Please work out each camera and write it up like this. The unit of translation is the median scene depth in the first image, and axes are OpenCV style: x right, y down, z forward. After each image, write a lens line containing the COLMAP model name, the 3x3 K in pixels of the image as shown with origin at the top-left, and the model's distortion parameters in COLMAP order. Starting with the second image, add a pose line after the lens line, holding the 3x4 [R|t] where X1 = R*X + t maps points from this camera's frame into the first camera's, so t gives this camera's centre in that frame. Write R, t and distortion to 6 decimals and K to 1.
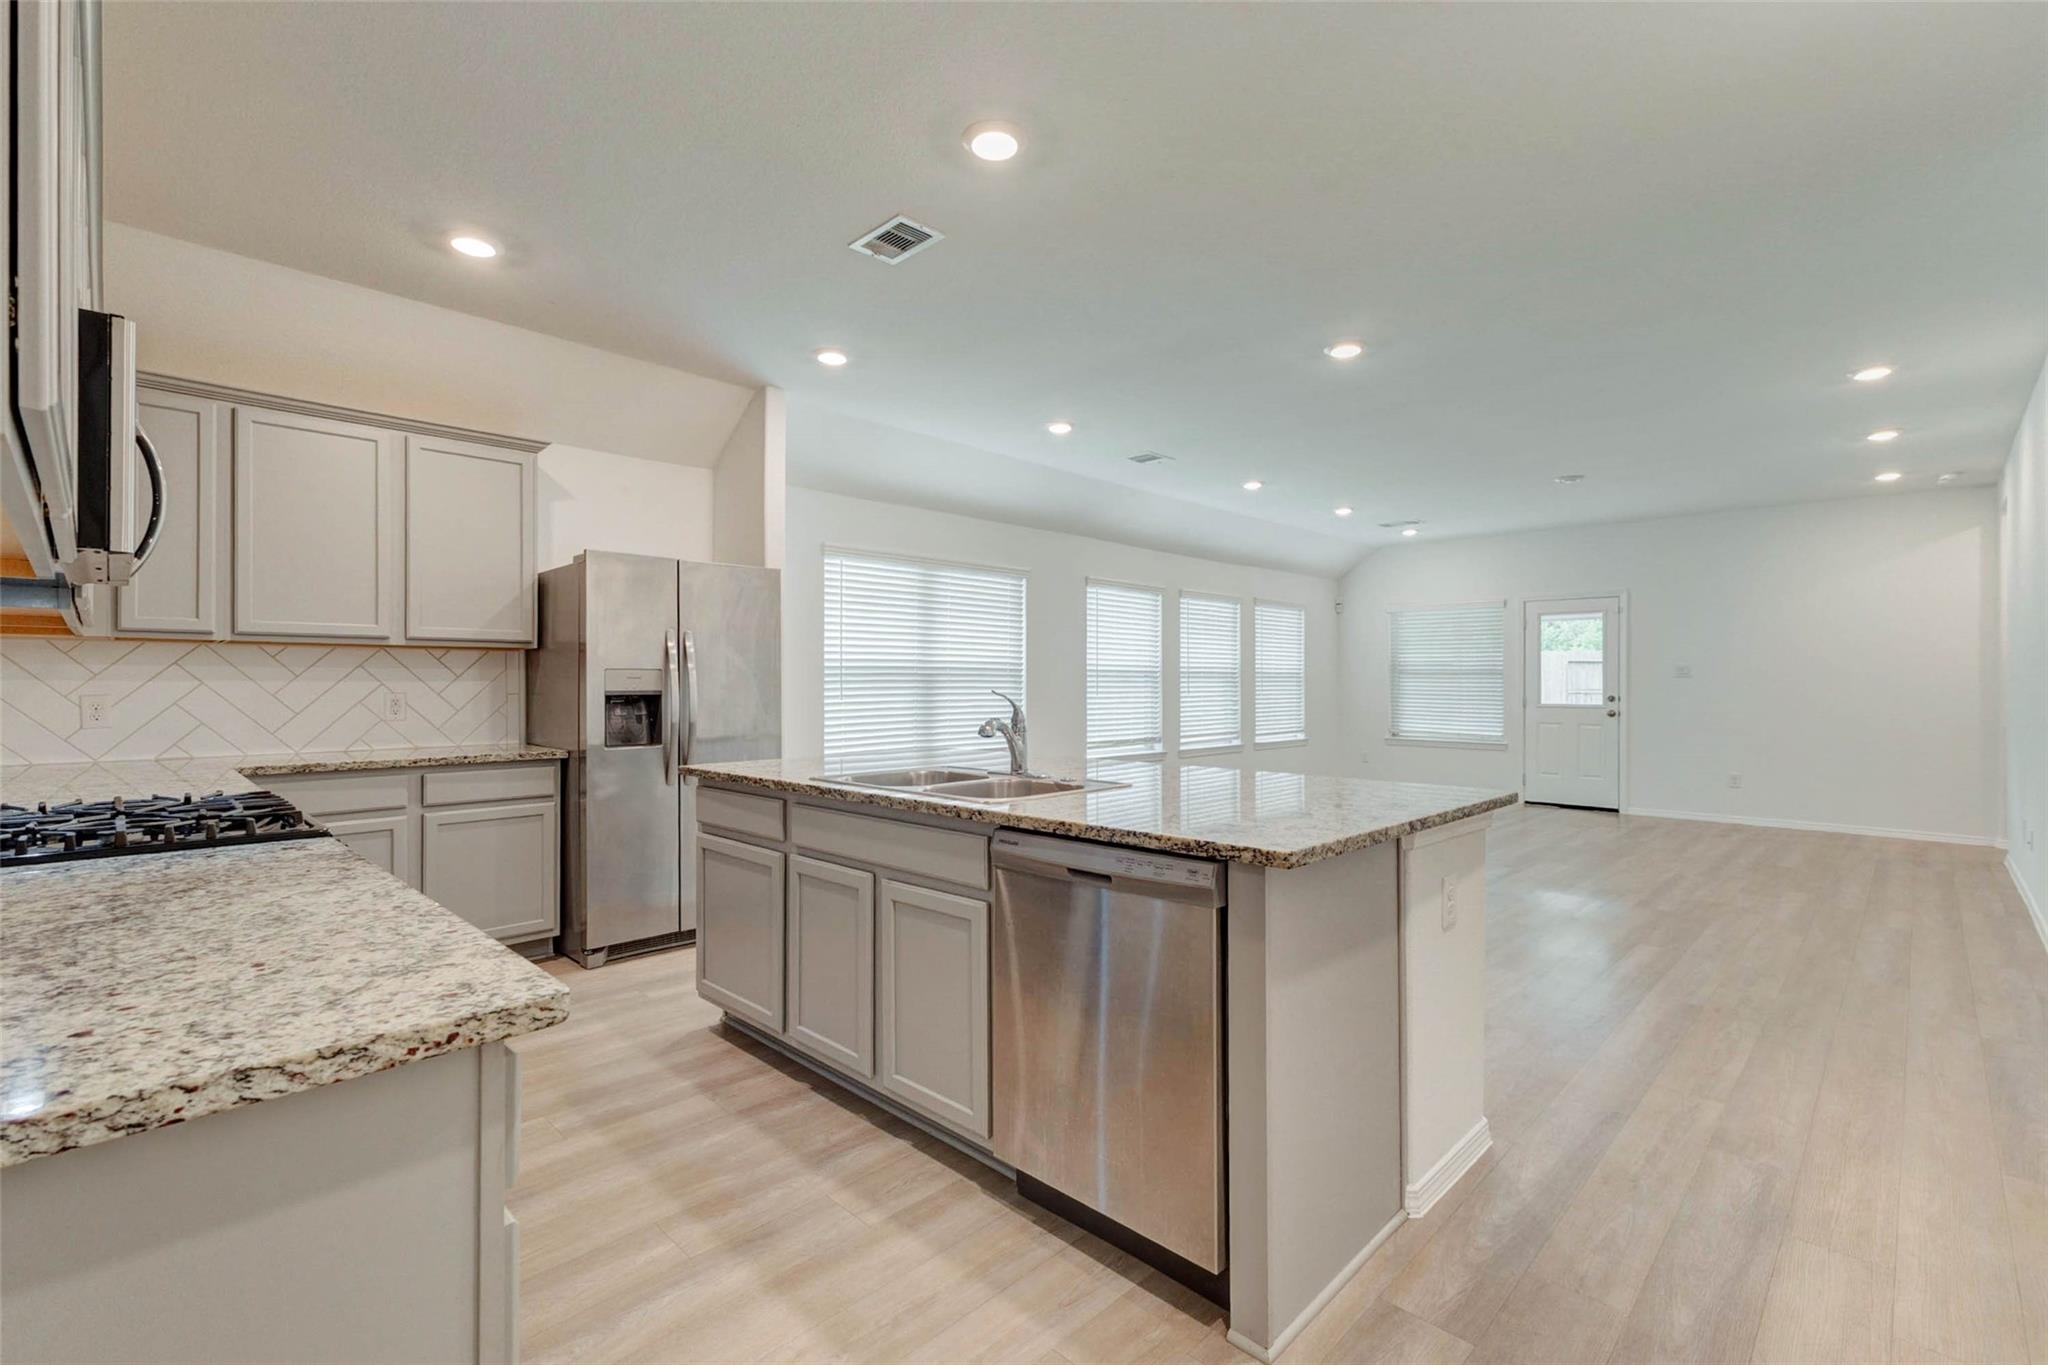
lens RADIAL K [[900.0, 0, 1025.9], [0, 900.0, 685.7], [0, 0, 1]] dist [0.013804, -0.003445]
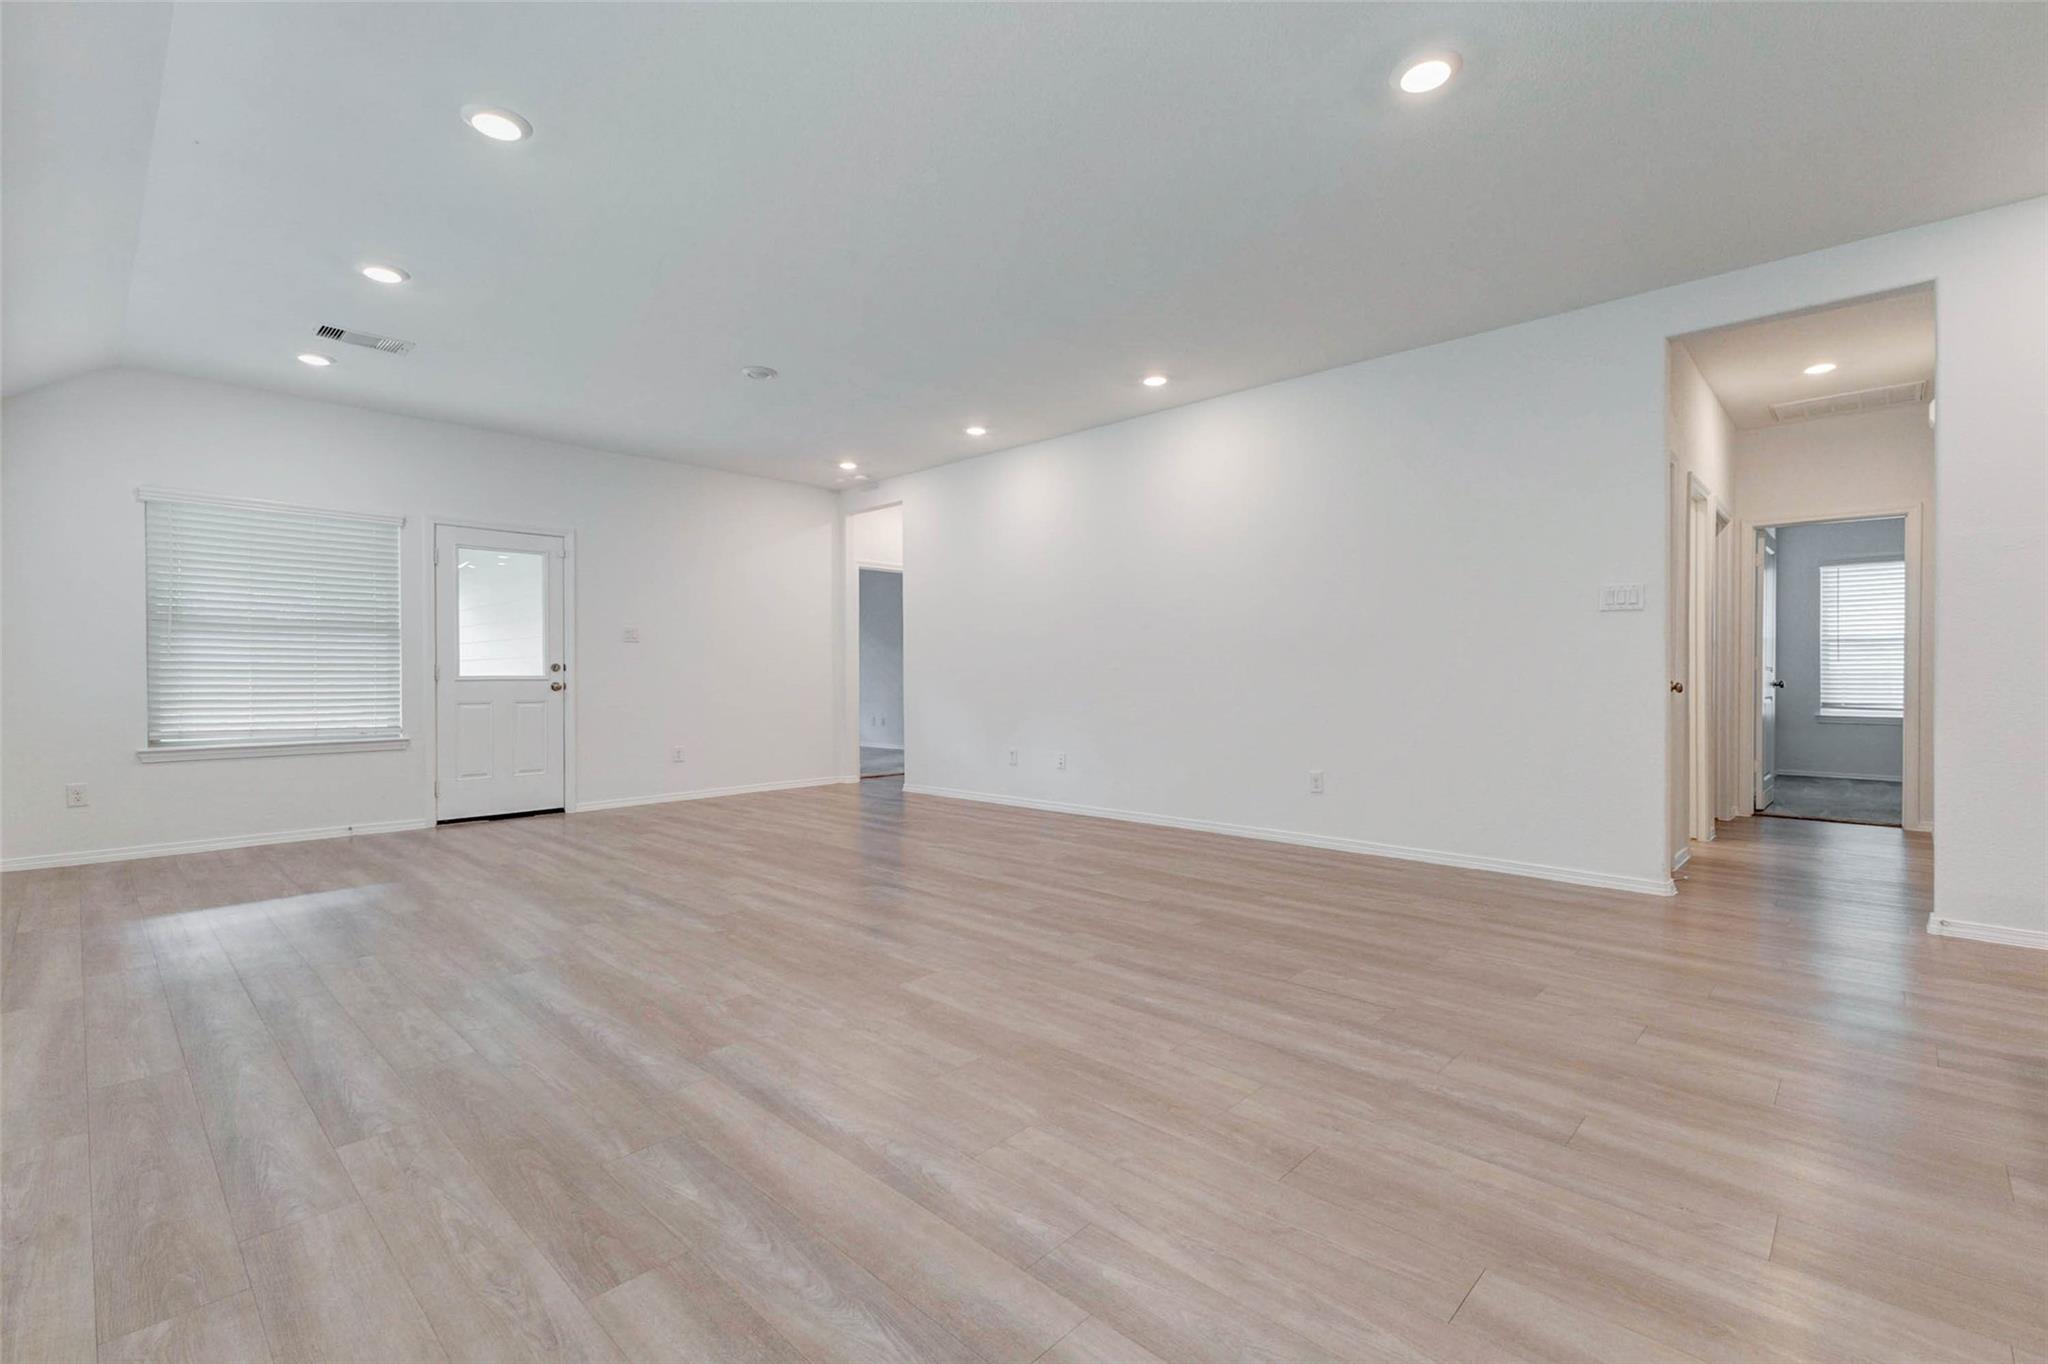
lens RADIAL K [[900.0, 0, 1051.8], [0, 900.0, 658.1], [0, 0, 1]] dist [0.013804, -0.003445]
pose [[-0.025284, 0.016832, 0.999539, -0.199300], [0.006384, 0.999841, -0.016676, 0.031608], [-0.999660, 0.005959, -0.025388, 0.855368]]
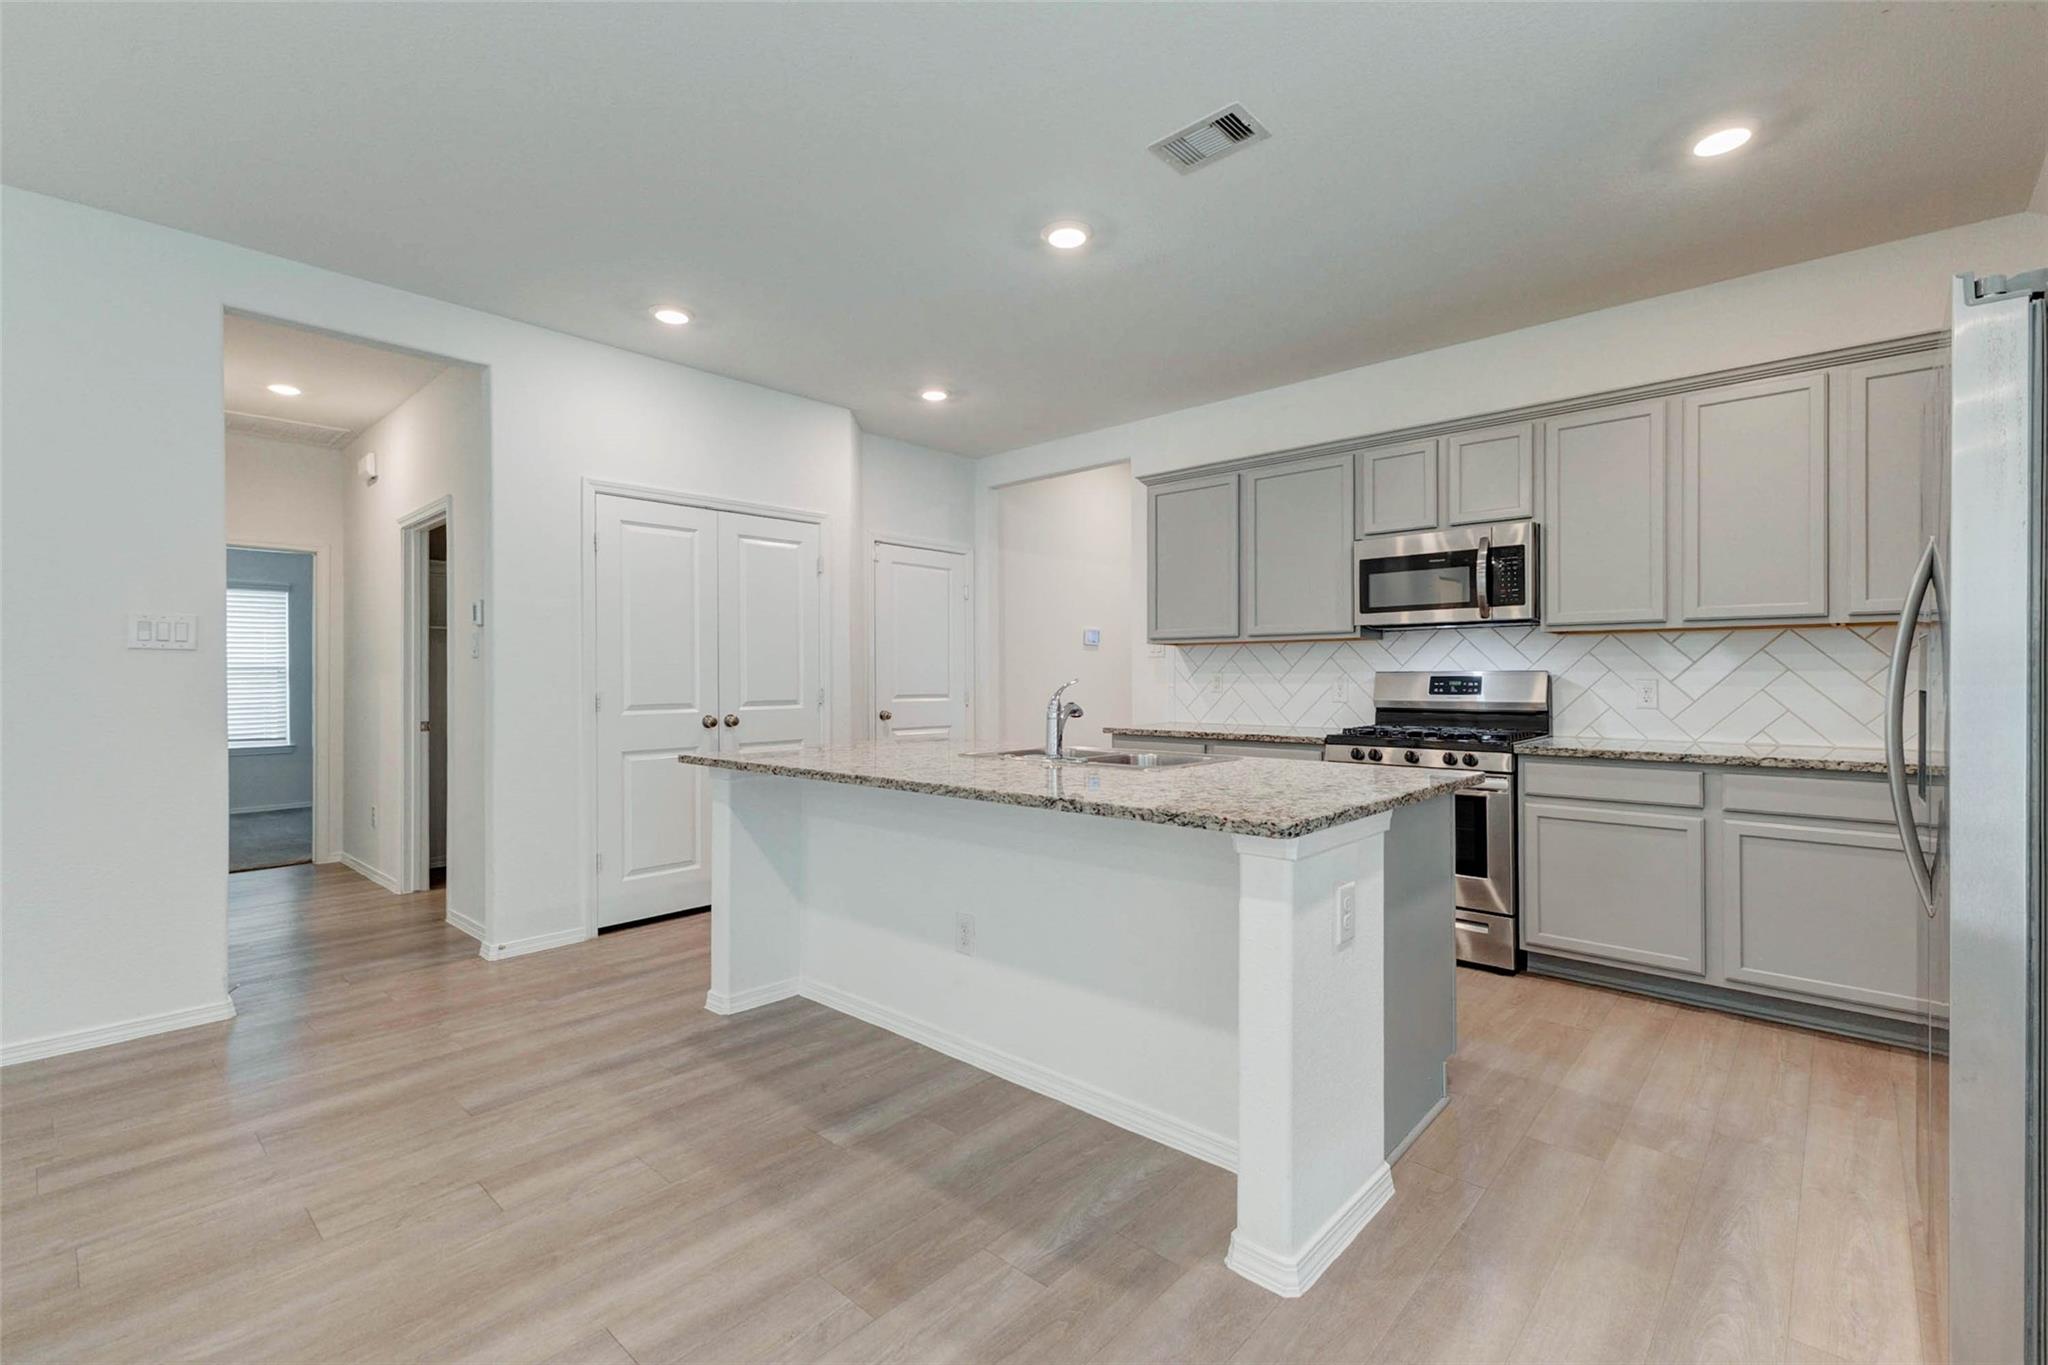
lens RADIAL K [[900.0, 0, 1021.6], [0, 900.0, 671.4], [0, 0, 1]] dist [0.013804, -0.003445]
pose [[-0.999591, 0.003209, -0.028430, 0.015745], [0.003213, 0.999995, -0.000106, -0.000569], [0.028429, -0.000197, -0.999596, 0.927589]]
